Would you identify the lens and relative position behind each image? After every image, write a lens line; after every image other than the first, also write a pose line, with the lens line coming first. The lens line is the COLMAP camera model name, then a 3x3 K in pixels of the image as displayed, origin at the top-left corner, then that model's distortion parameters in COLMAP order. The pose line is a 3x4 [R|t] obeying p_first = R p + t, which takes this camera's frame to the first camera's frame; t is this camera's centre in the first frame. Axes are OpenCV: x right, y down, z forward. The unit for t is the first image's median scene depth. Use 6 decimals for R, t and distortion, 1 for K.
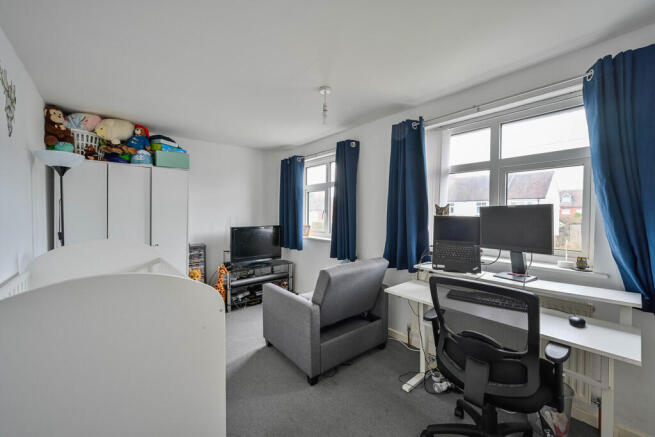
lens RADIAL K [[275.6, 0, 328.2], [0, 275.6, 215.9], [0, 0, 1]] dist [0.016393, -0.000283]
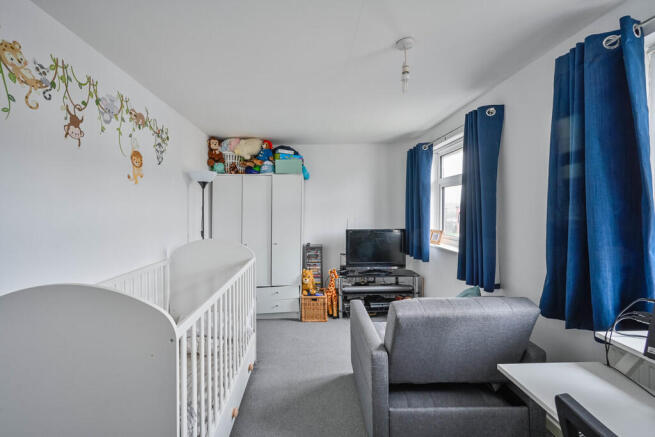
lens RADIAL K [[265.2, 0, 325.9], [0, 265.2, 208.9], [0, 0, 1]] dist [0.002848, 0.000101]
pose [[0.760840, -0.004835, -0.648922, 0.202031], [-0.000687, 0.999966, -0.008256, -0.023624], [0.648939, 0.006727, 0.760811, 0.271137]]
